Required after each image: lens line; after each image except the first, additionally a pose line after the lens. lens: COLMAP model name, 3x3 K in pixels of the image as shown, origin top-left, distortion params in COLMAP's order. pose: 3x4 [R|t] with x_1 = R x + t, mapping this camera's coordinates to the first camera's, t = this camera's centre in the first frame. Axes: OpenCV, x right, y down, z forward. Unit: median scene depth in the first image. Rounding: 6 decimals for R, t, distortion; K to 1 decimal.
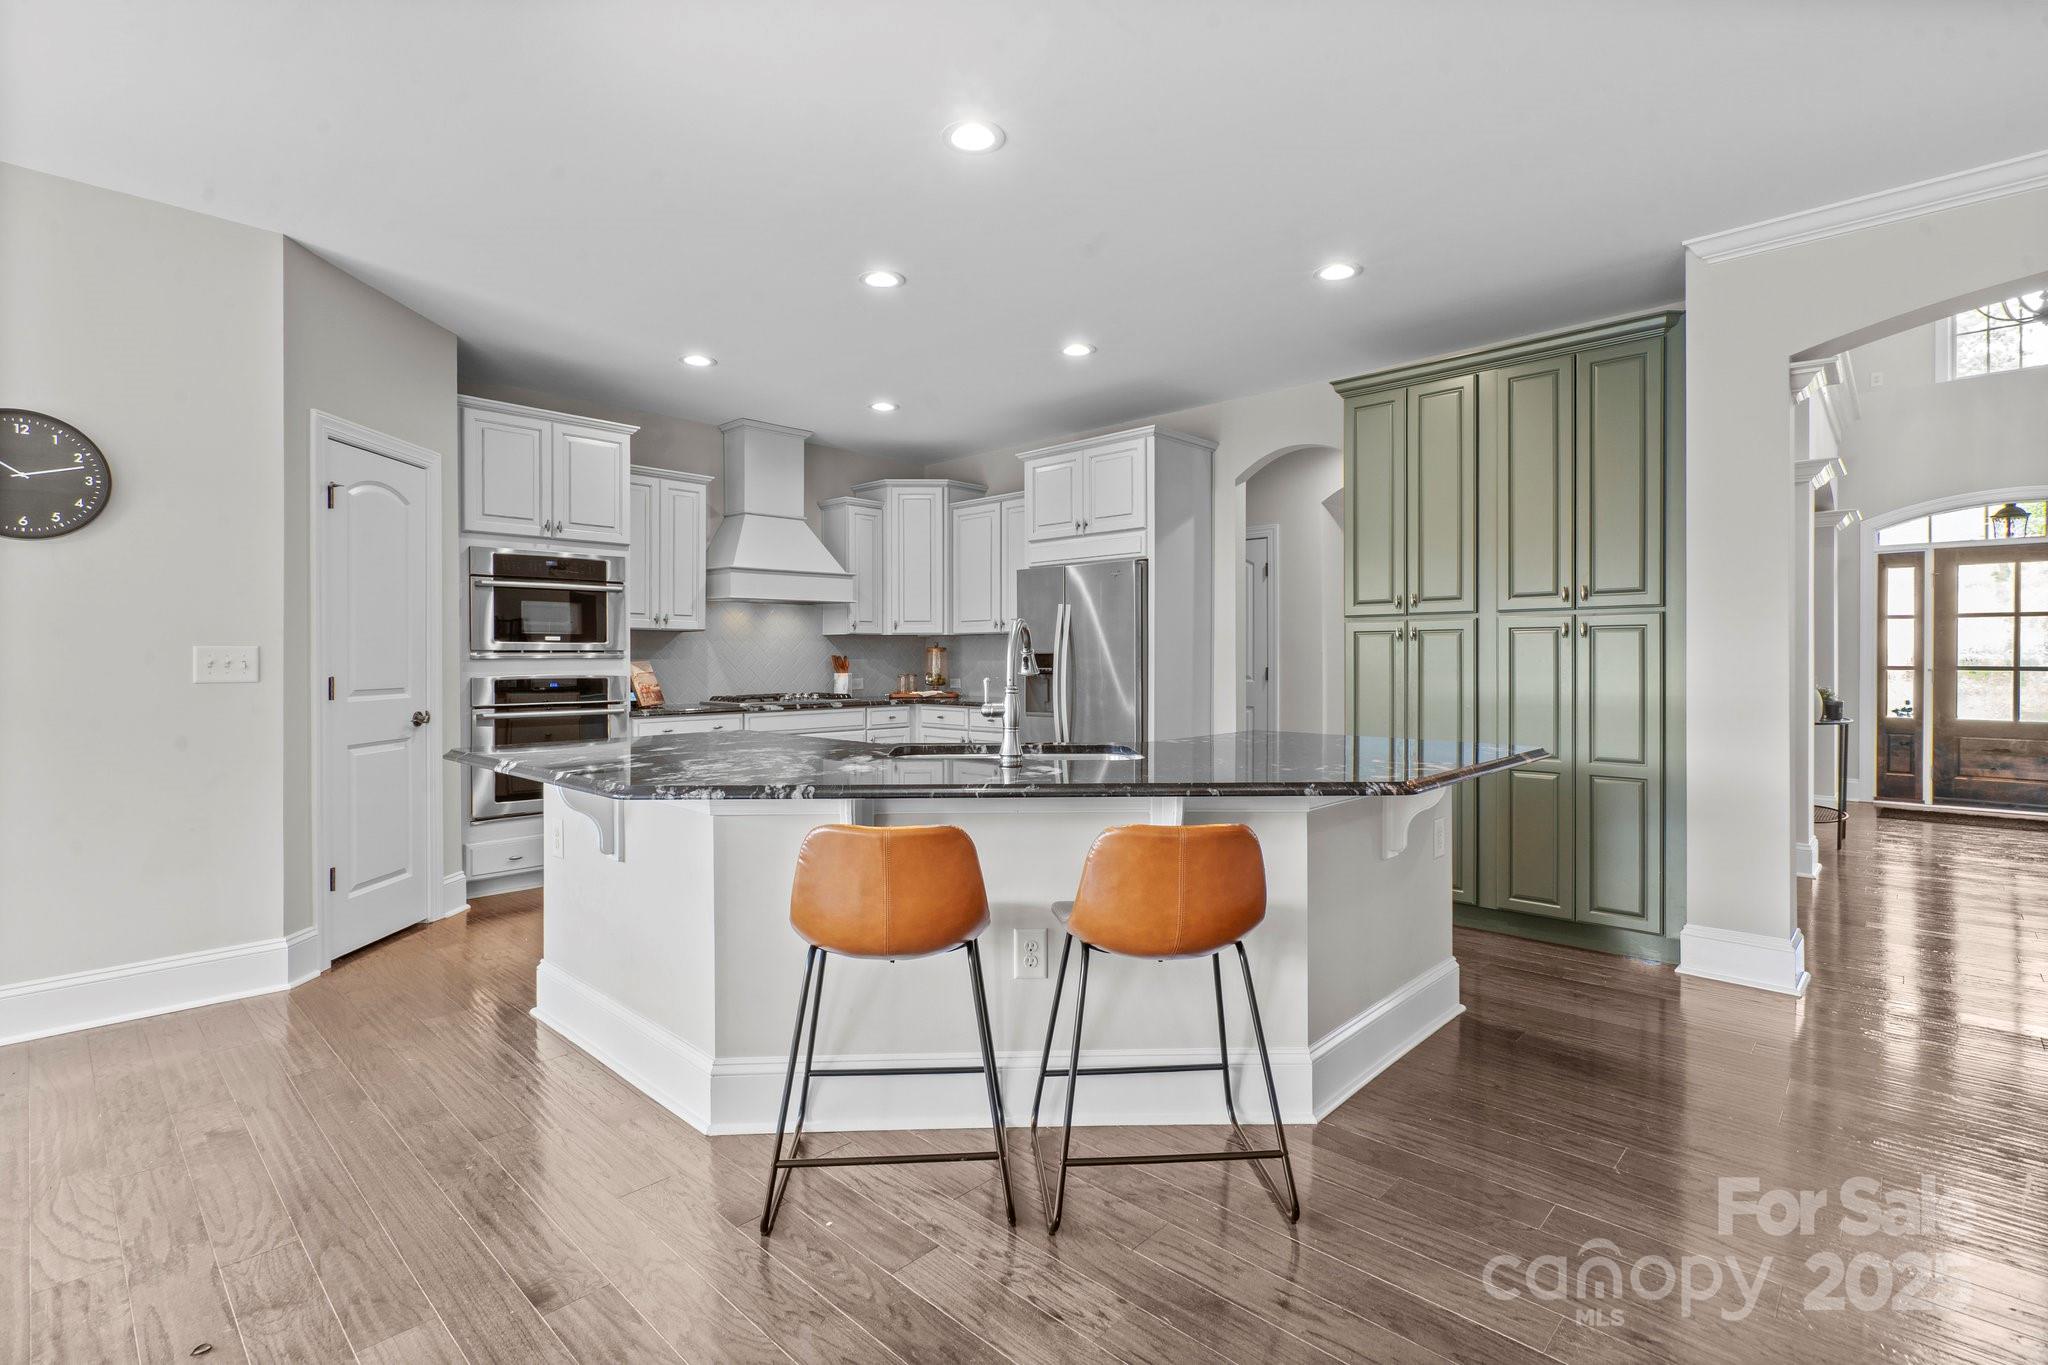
lens RADIAL K [[938.2, 0, 1025.9], [0, 938.2, 658.7], [0, 0, 1]] dist [-0.000652, -0.000002]
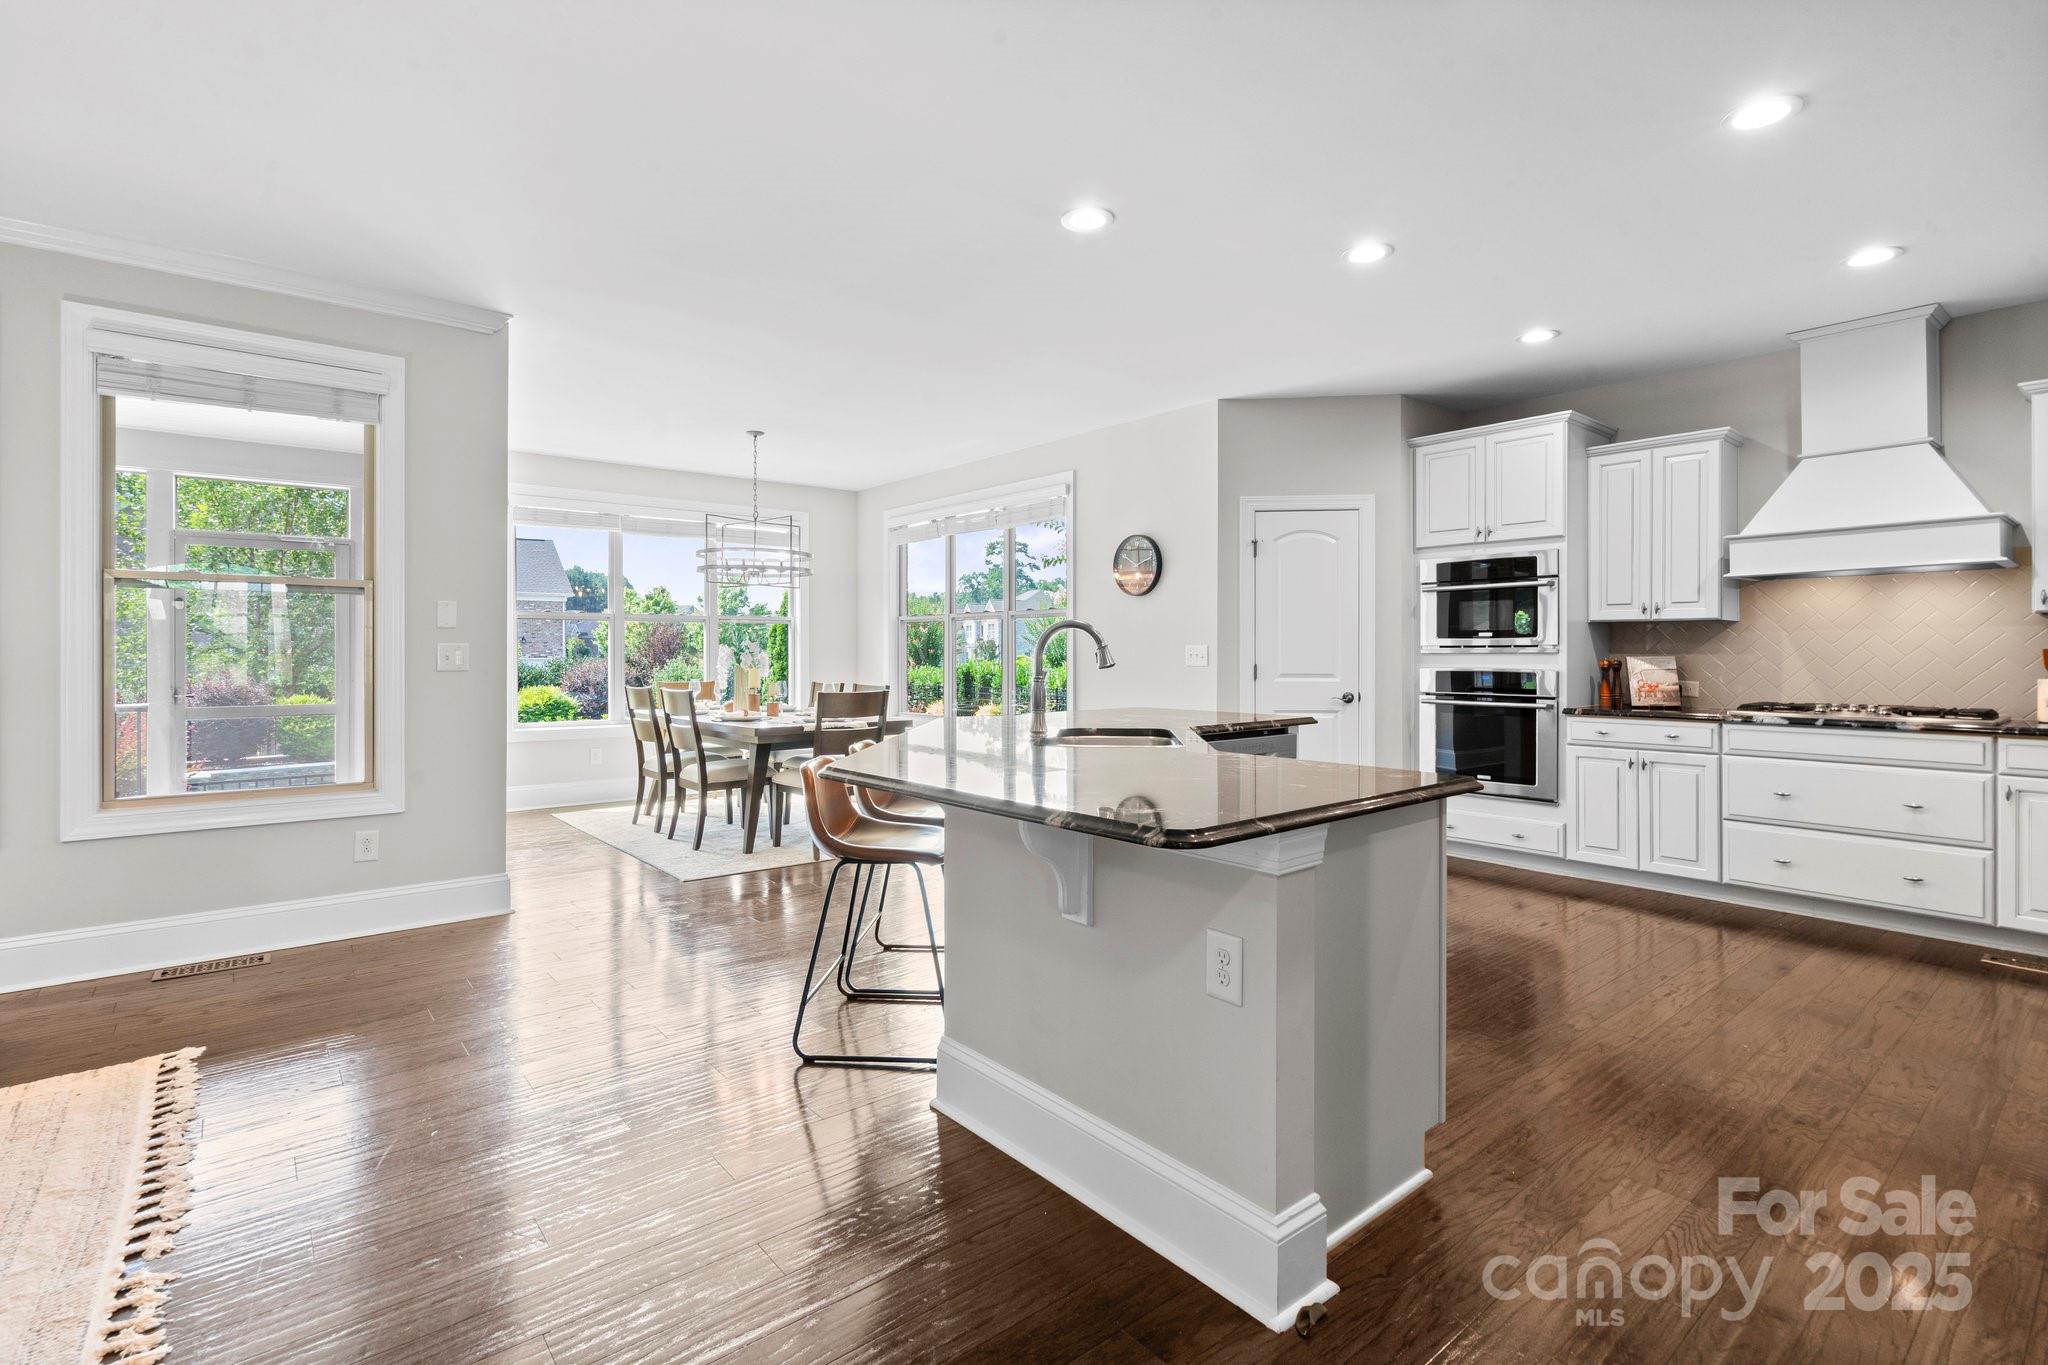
lens RADIAL K [[938.2, 0, 1025.9], [0, 938.2, 658.7], [0, 0, 1]] dist [-0.000652, -0.000002]
pose [[-0.112219, 0.005709, -0.993667, 0.630337], [-0.002529, 0.999979, 0.006031, 0.001110], [0.993680, 0.003190, -0.112202, 0.591830]]
